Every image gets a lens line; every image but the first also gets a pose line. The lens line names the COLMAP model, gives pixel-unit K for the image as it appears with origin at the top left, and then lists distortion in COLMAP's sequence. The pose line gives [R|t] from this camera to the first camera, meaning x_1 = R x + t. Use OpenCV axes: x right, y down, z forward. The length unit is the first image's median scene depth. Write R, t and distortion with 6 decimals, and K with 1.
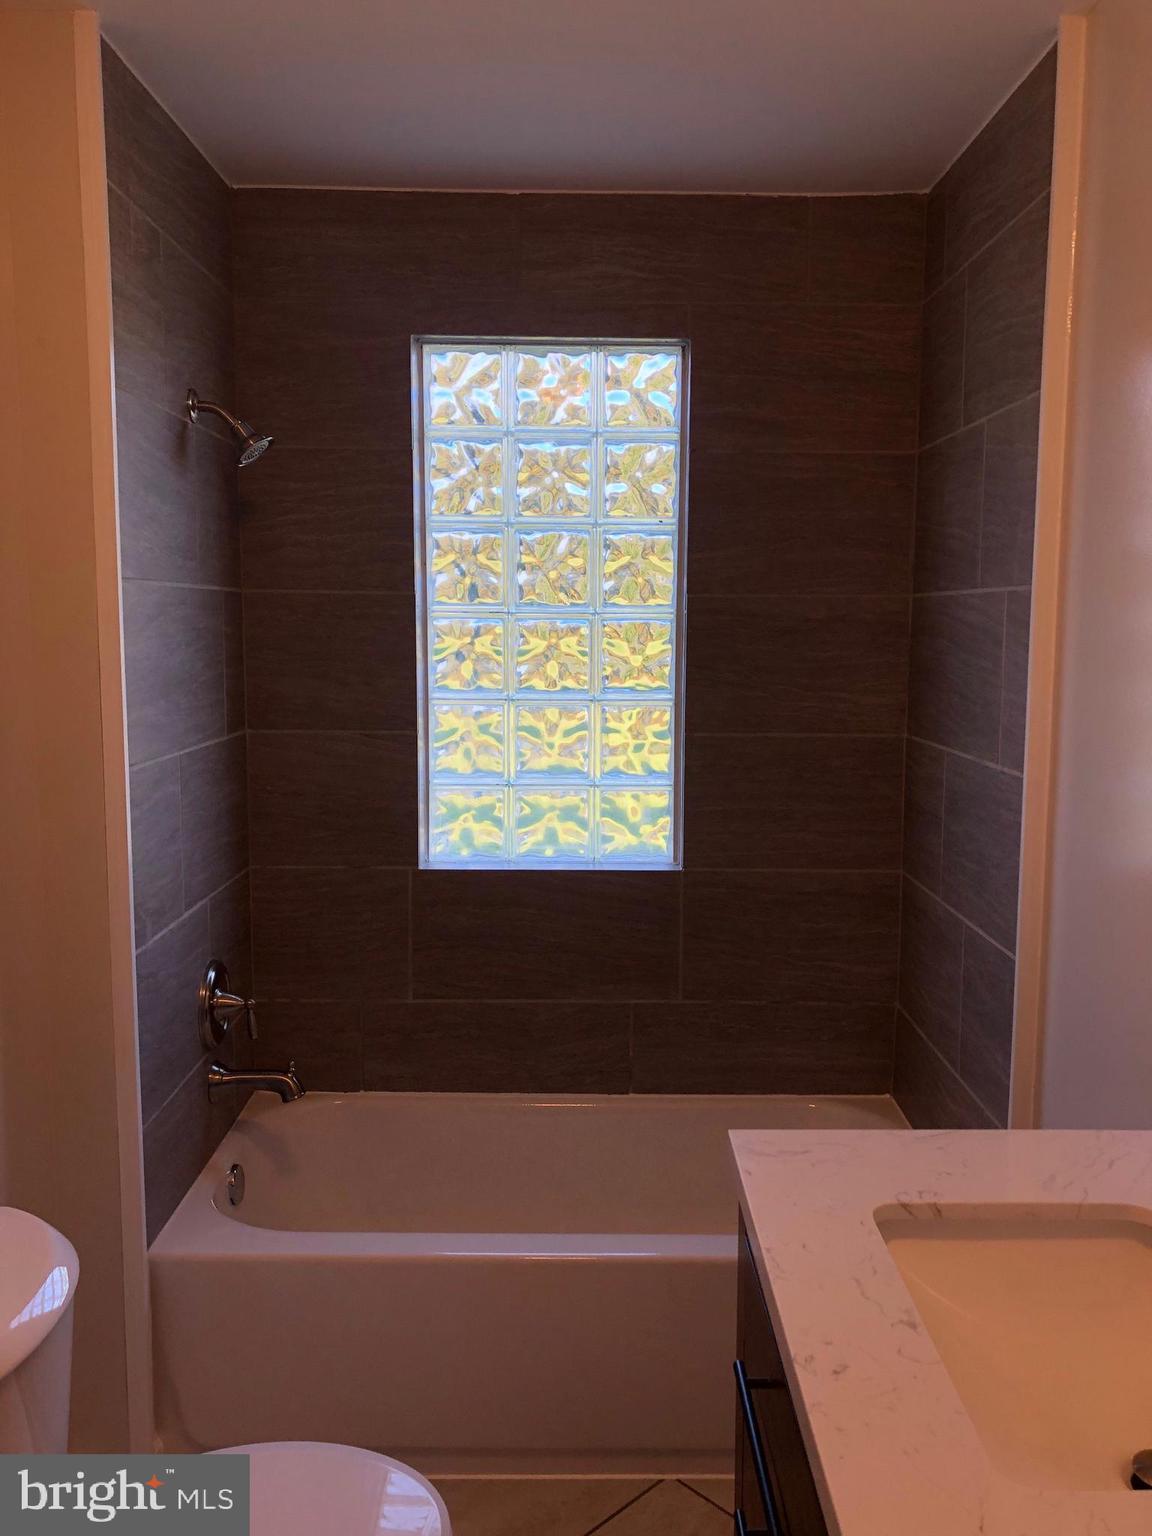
lens RADIAL K [[1256.9, 0, 580.2], [0, 1256.9, 775.8], [0, 0, 1]] dist [0.063186, -0.089829]
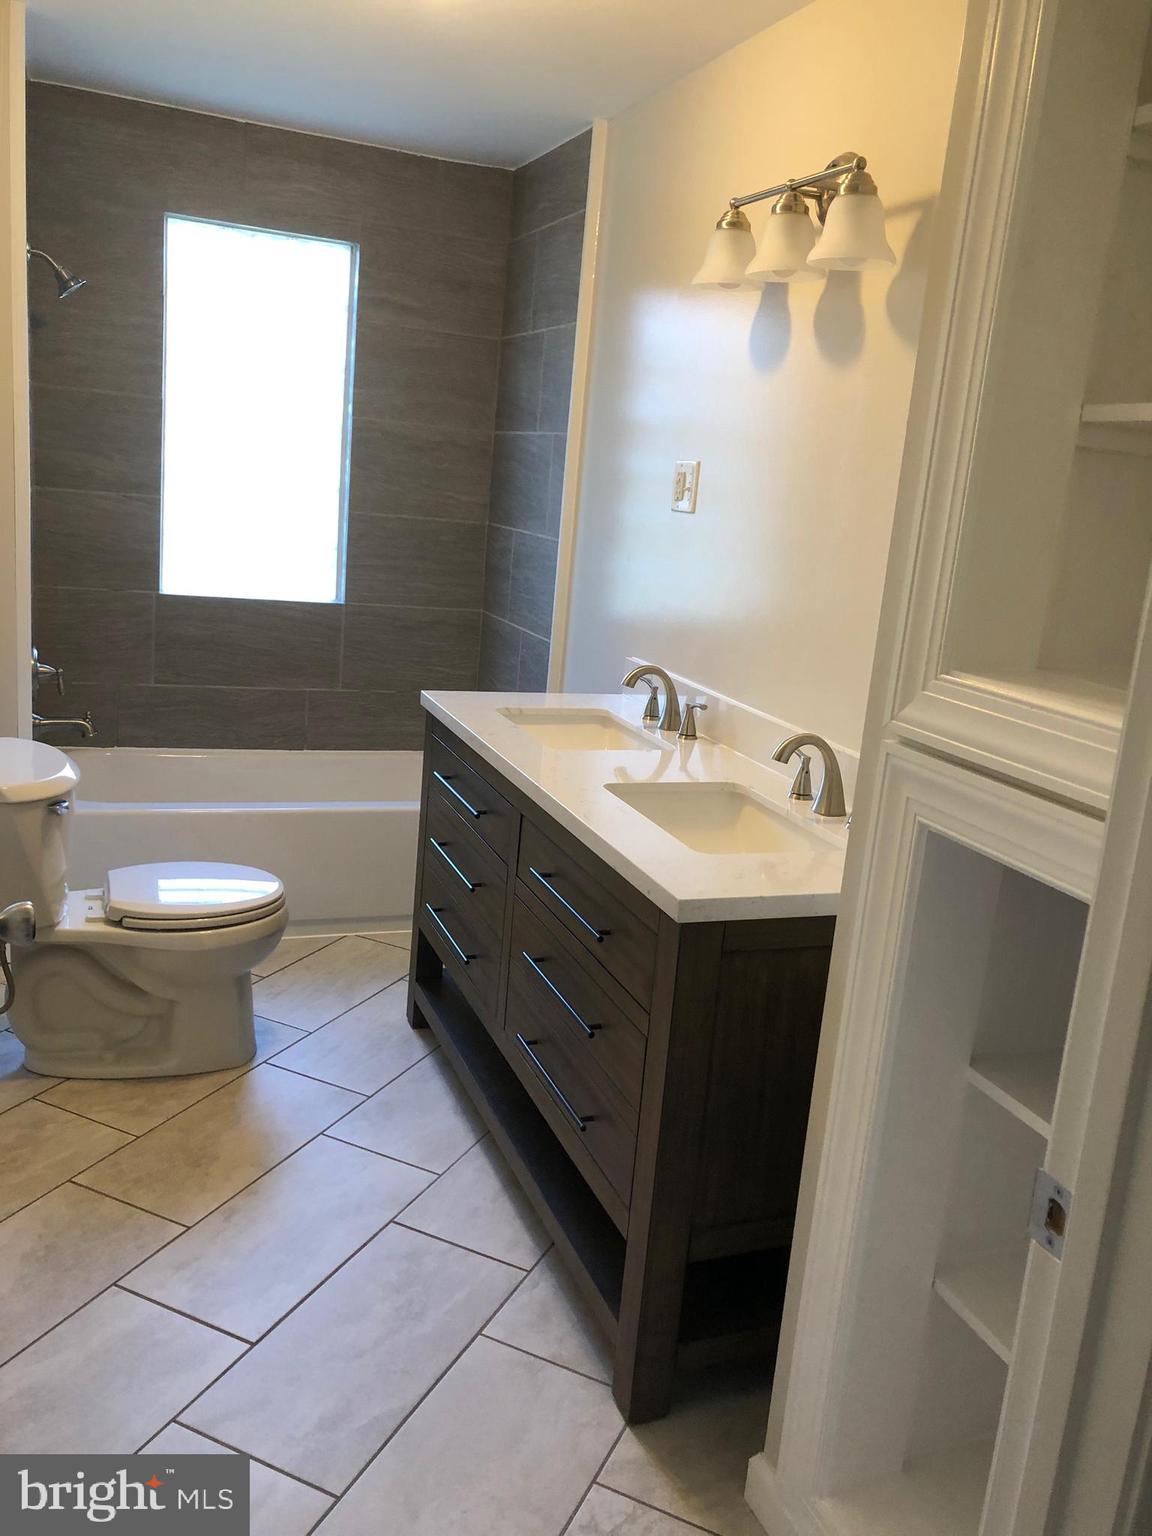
lens RADIAL K [[1259.2, 0, 576.6], [0, 1259.2, 760.3], [0, 0, 1]] dist [0.007025, -0.009478]
pose [[0.934427, 0.000003, 0.356155, -0.221502], [-0.042881, 0.992726, 0.112499, 0.090425], [-0.353564, -0.120394, 0.927630, -0.595087]]
